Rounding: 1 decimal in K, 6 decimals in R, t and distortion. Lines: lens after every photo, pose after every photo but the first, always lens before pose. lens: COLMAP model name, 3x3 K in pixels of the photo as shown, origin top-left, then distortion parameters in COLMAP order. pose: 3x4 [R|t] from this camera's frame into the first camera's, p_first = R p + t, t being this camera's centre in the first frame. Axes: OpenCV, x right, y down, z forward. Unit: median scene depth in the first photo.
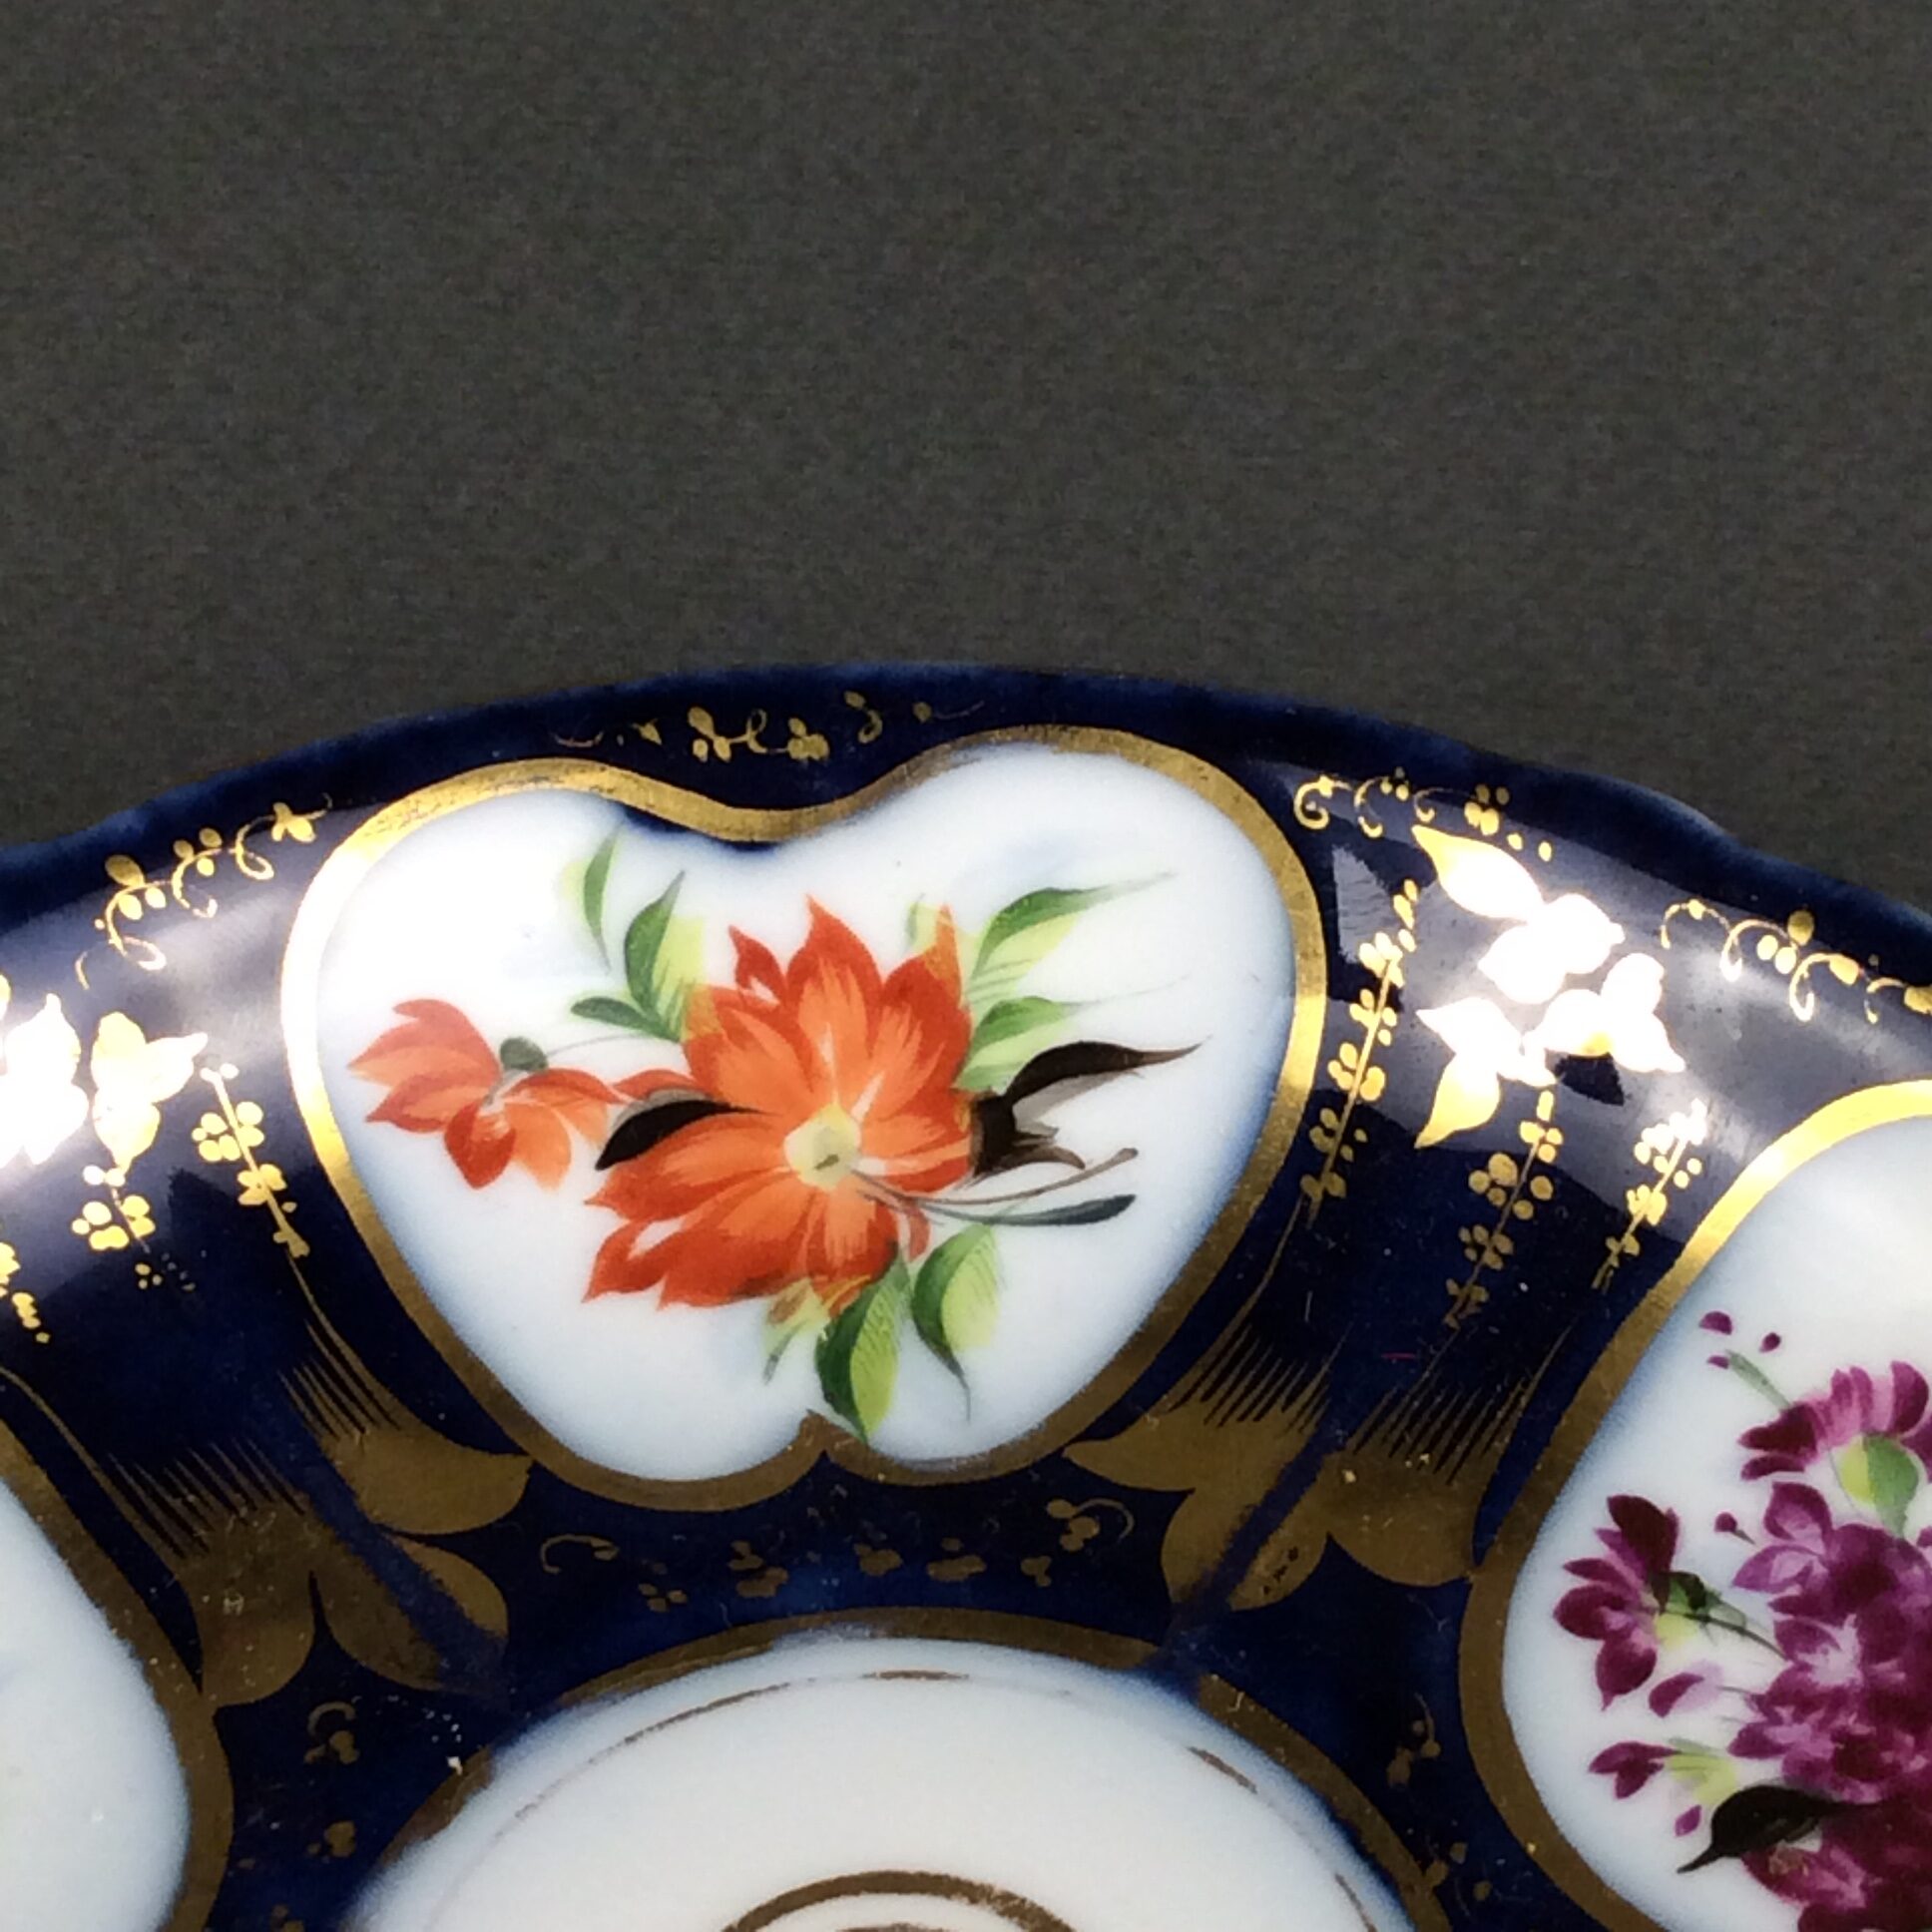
lens RADIAL K [[4881.9, 0, 943.8], [0, 4881.9, 1027.0], [0, 0, 1]] dist [0.084533, 0.000000]
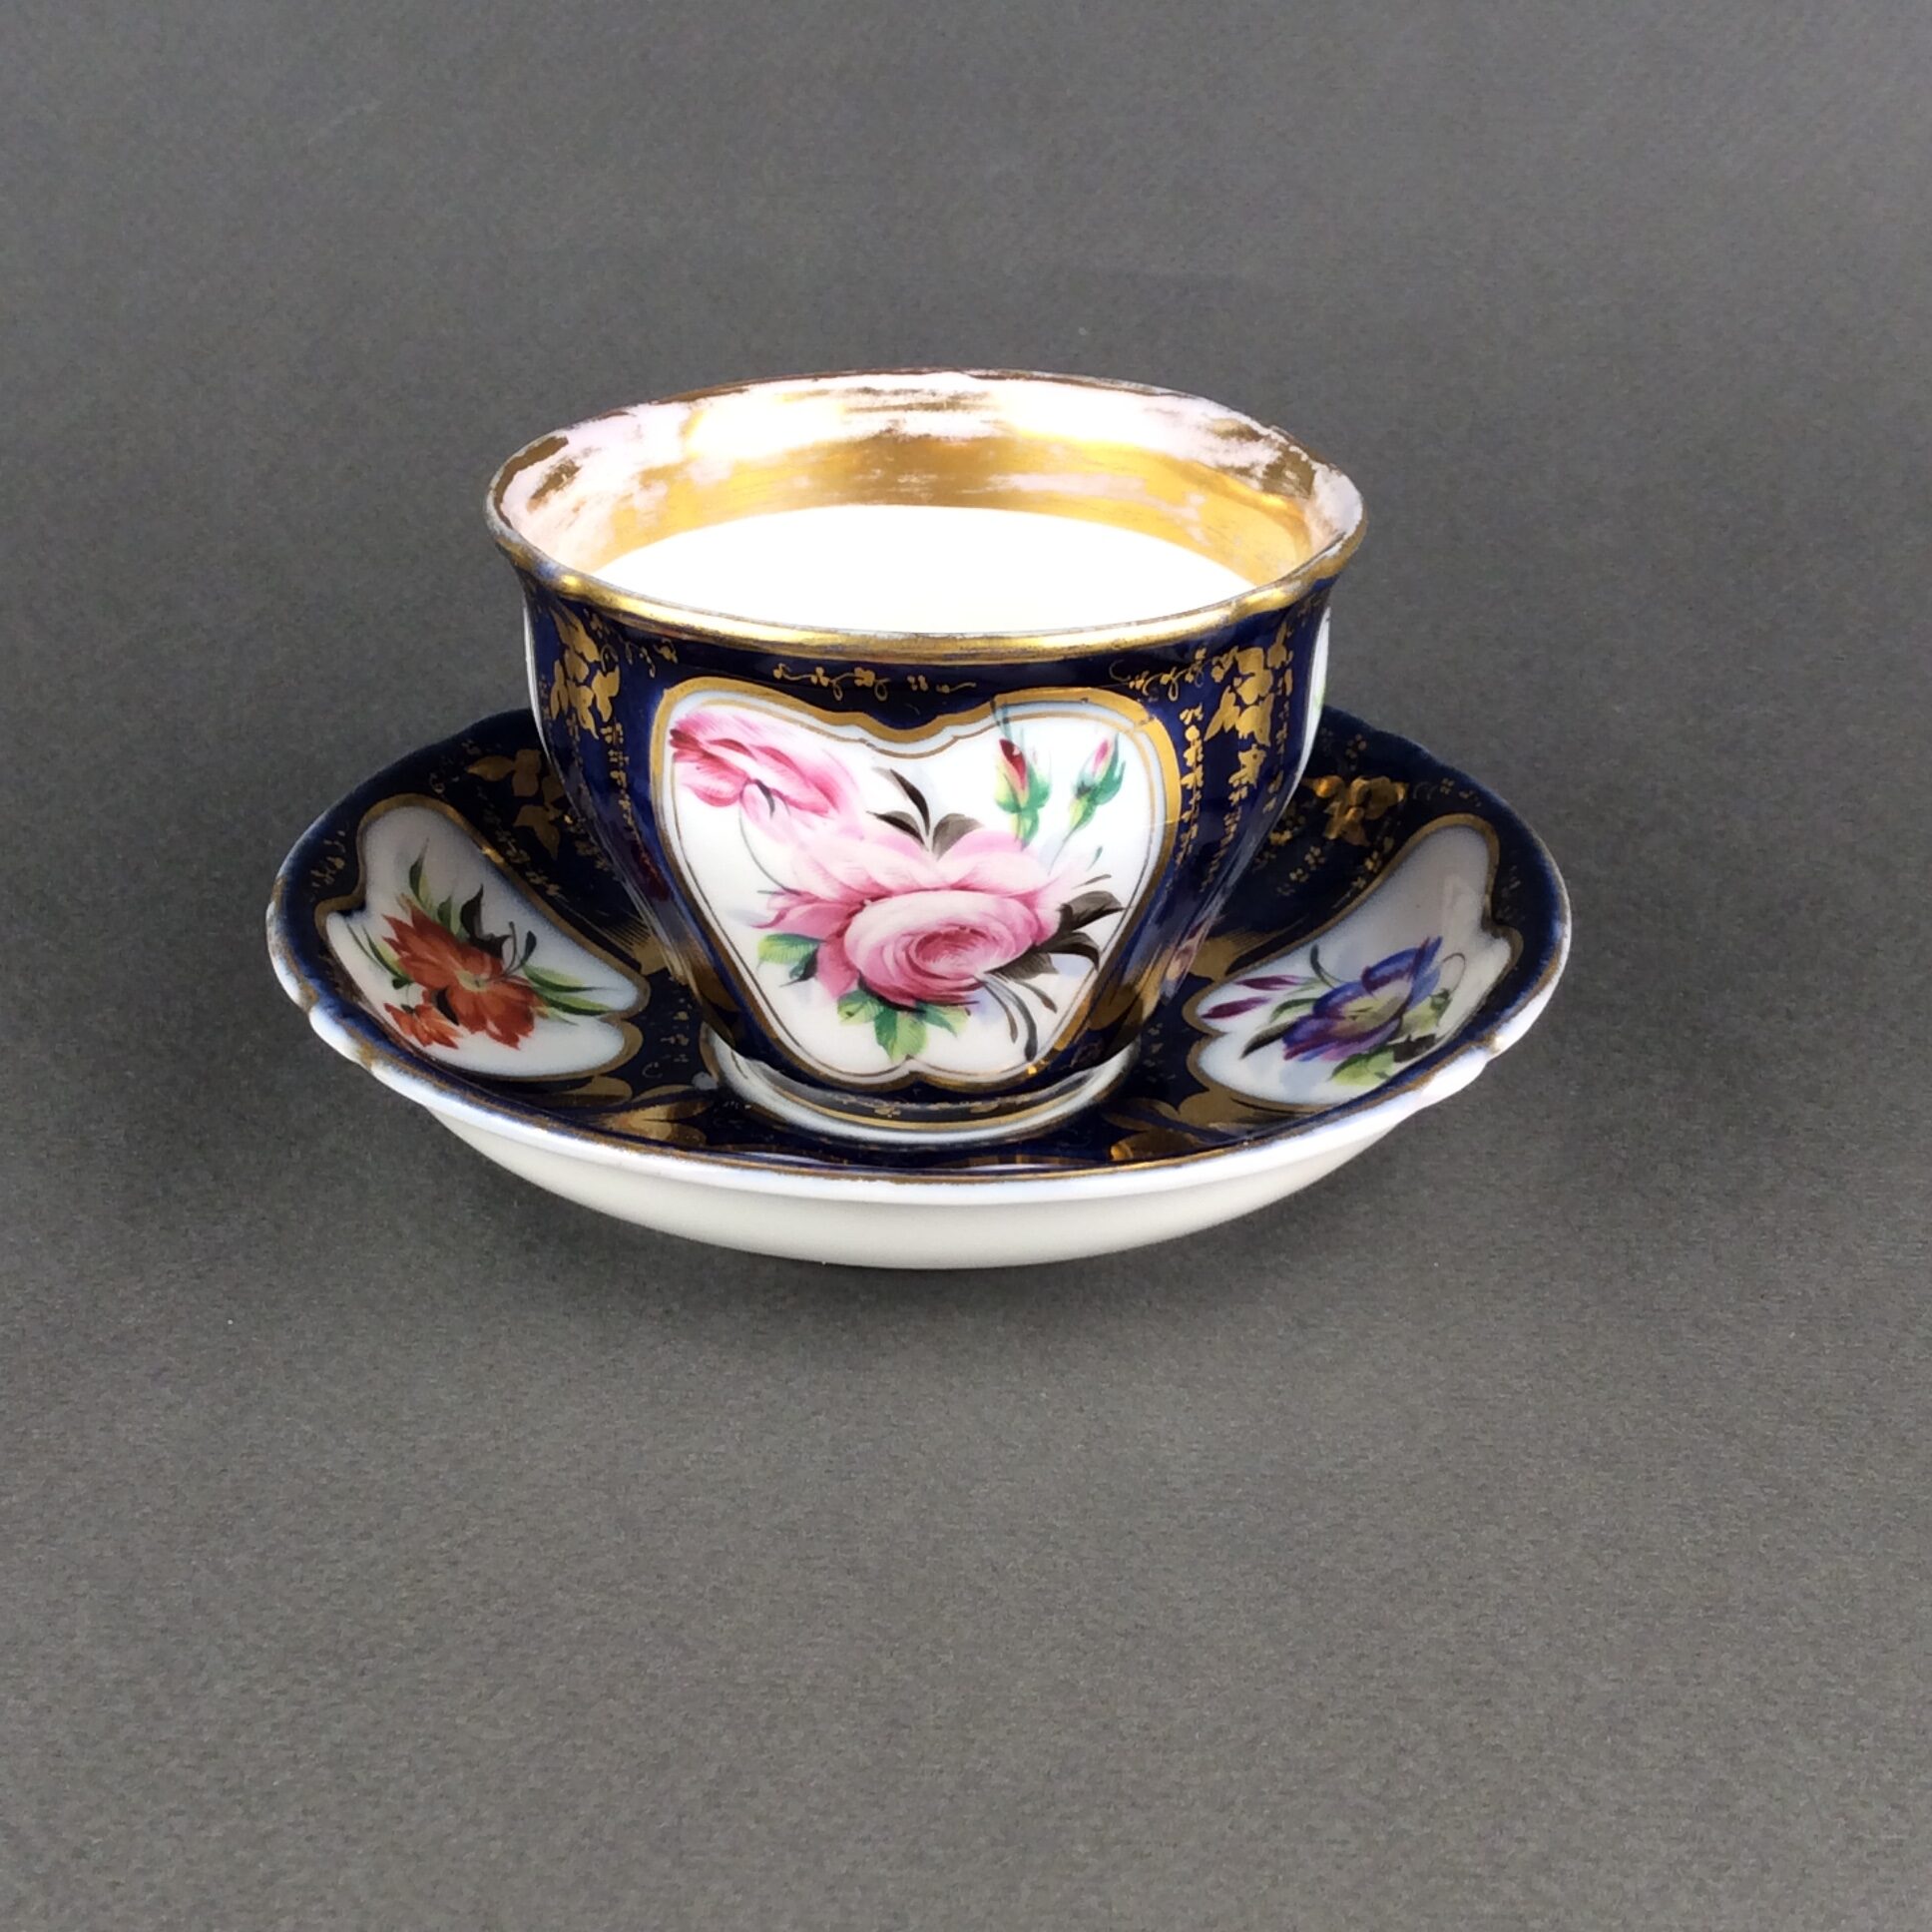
lens RADIAL K [[3205.8, 0, 963.5], [0, 3205.8, 952.0], [0, 0, 1]] dist [0.090927, 0.000000]
pose [[0.141009, -0.434862, 0.889388, -1.389738], [0.648234, 0.719560, 0.249050, -0.220926], [-0.748271, 0.541413, 0.383357, 0.247795]]
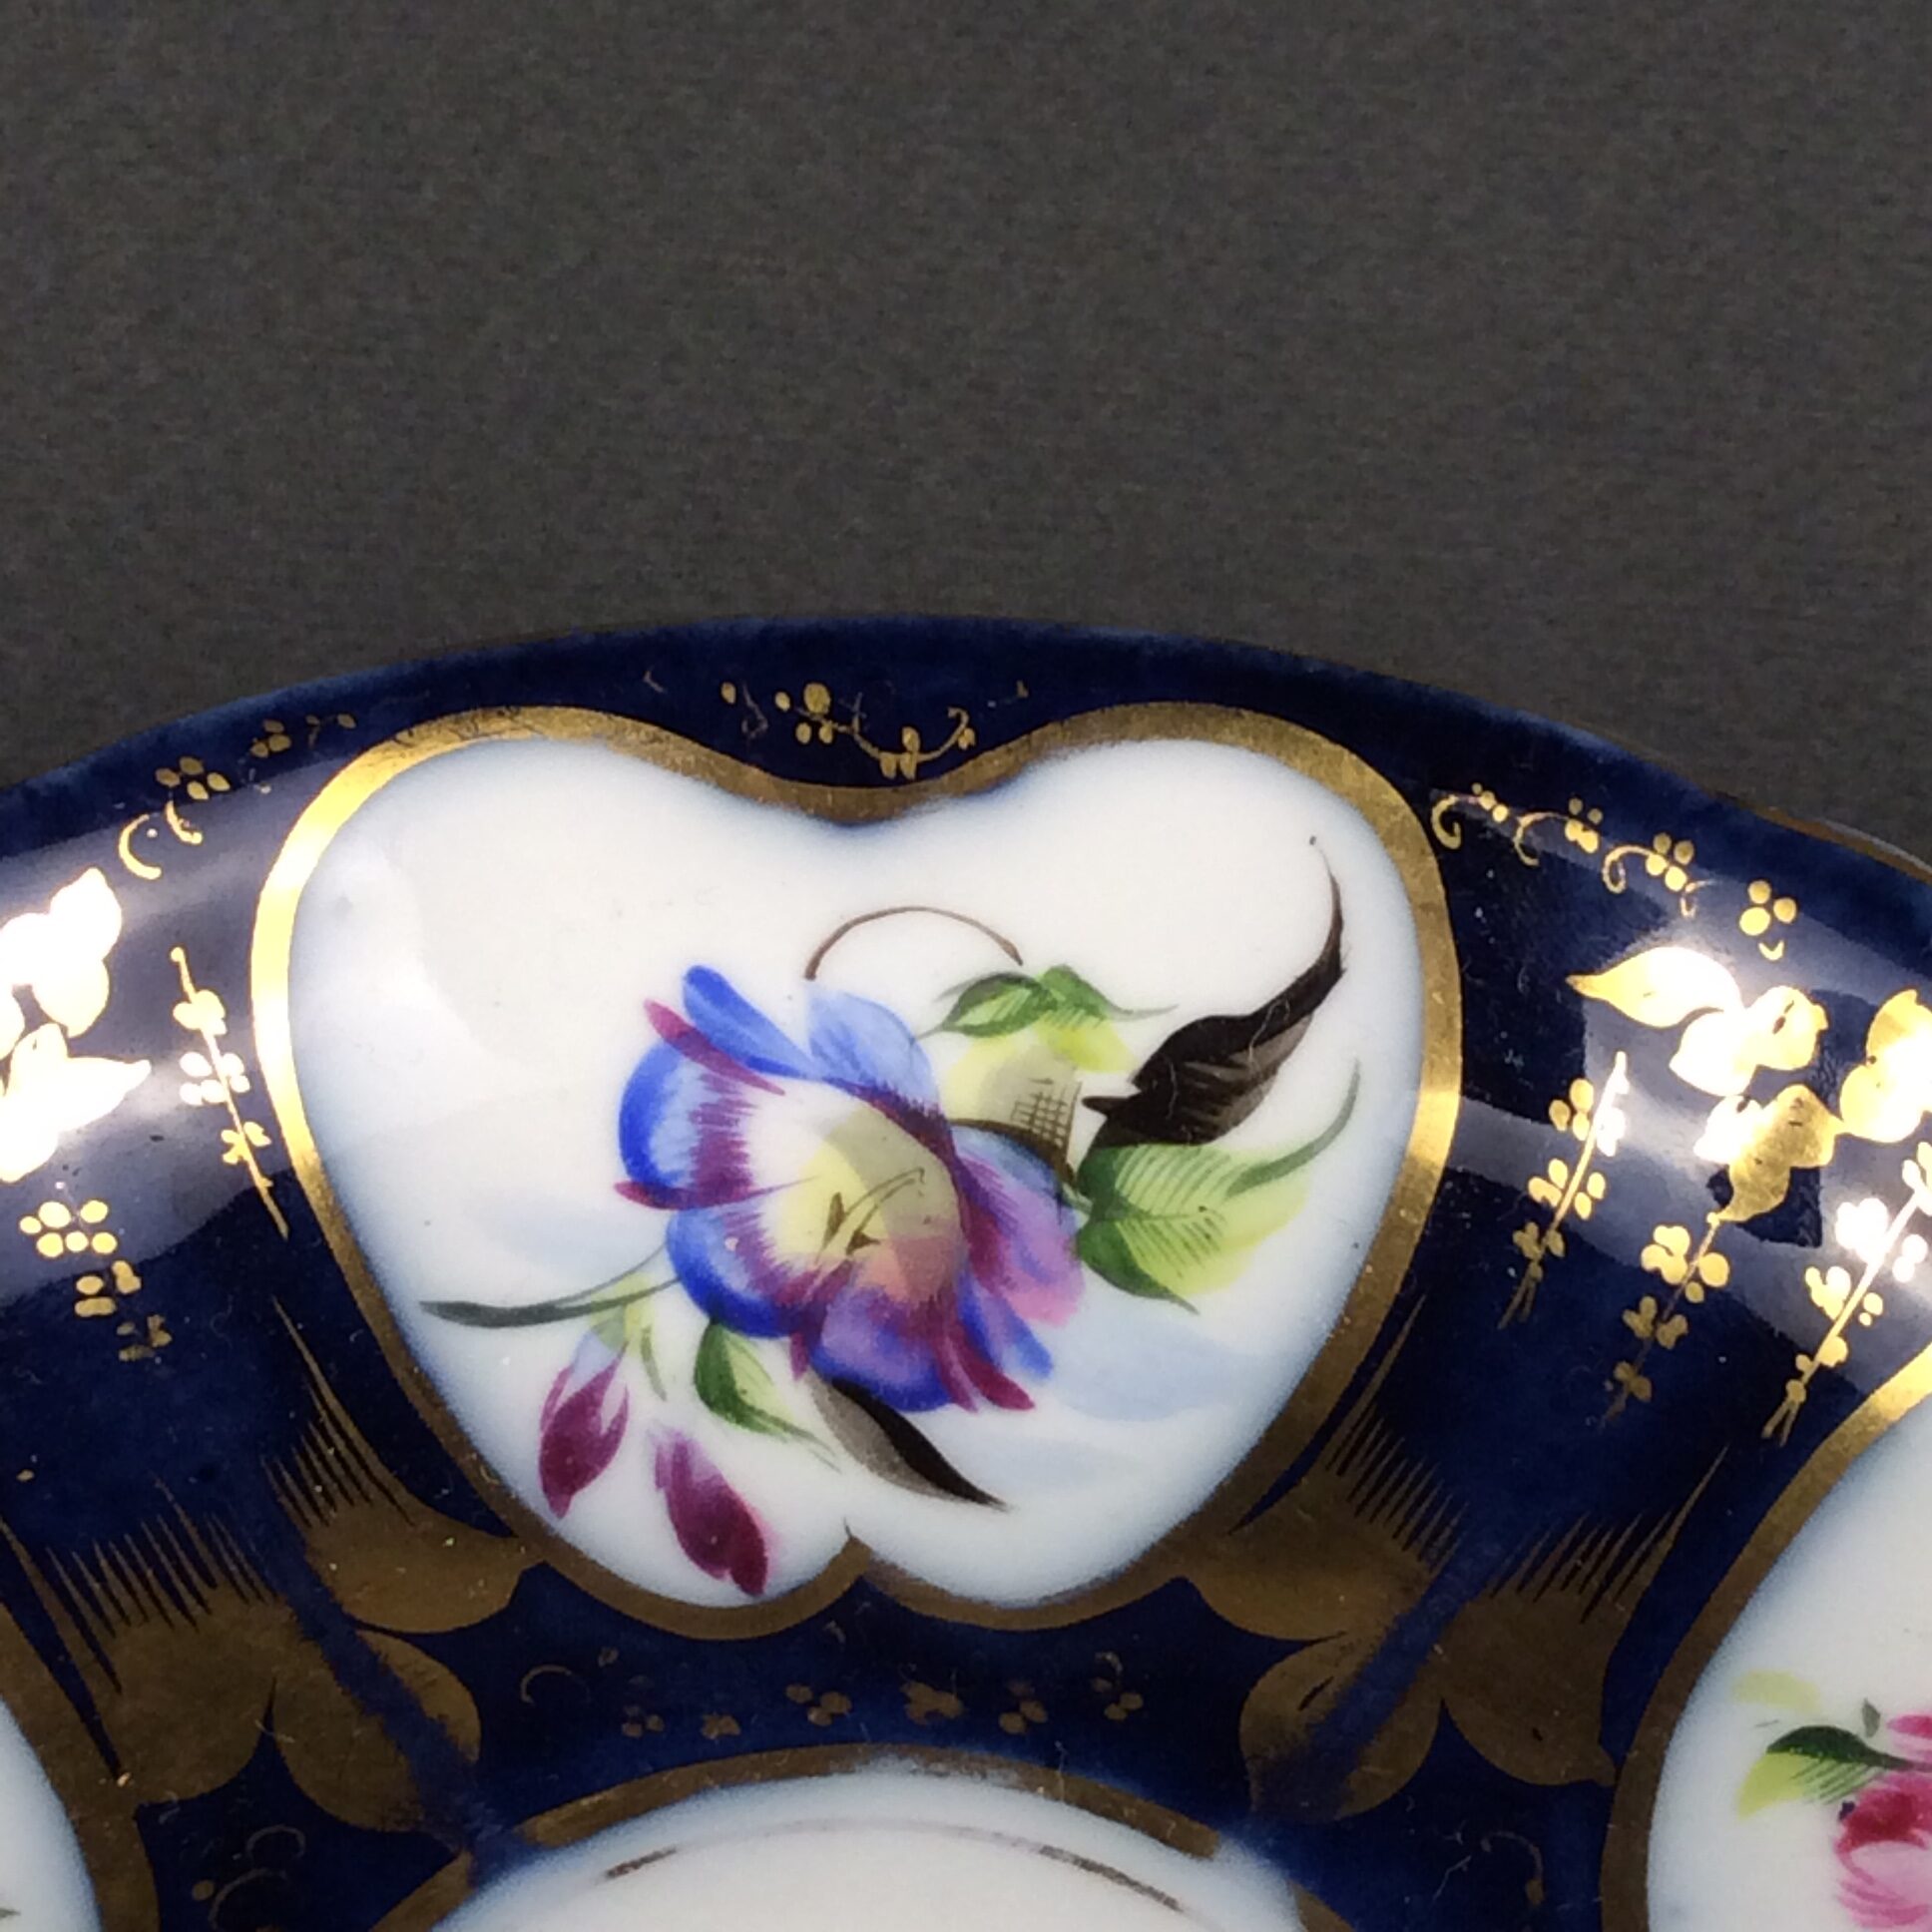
lens RADIAL K [[4881.9, 0, 958.1], [0, 4881.9, 971.4], [0, 0, 1]] dist [0.084533, 0.000000]
pose [[-0.998180, -0.053212, 0.028392, -0.033686], [0.023575, 0.089066, 0.995747, -0.592019], [-0.055515, 0.994603, -0.087650, 0.748520]]
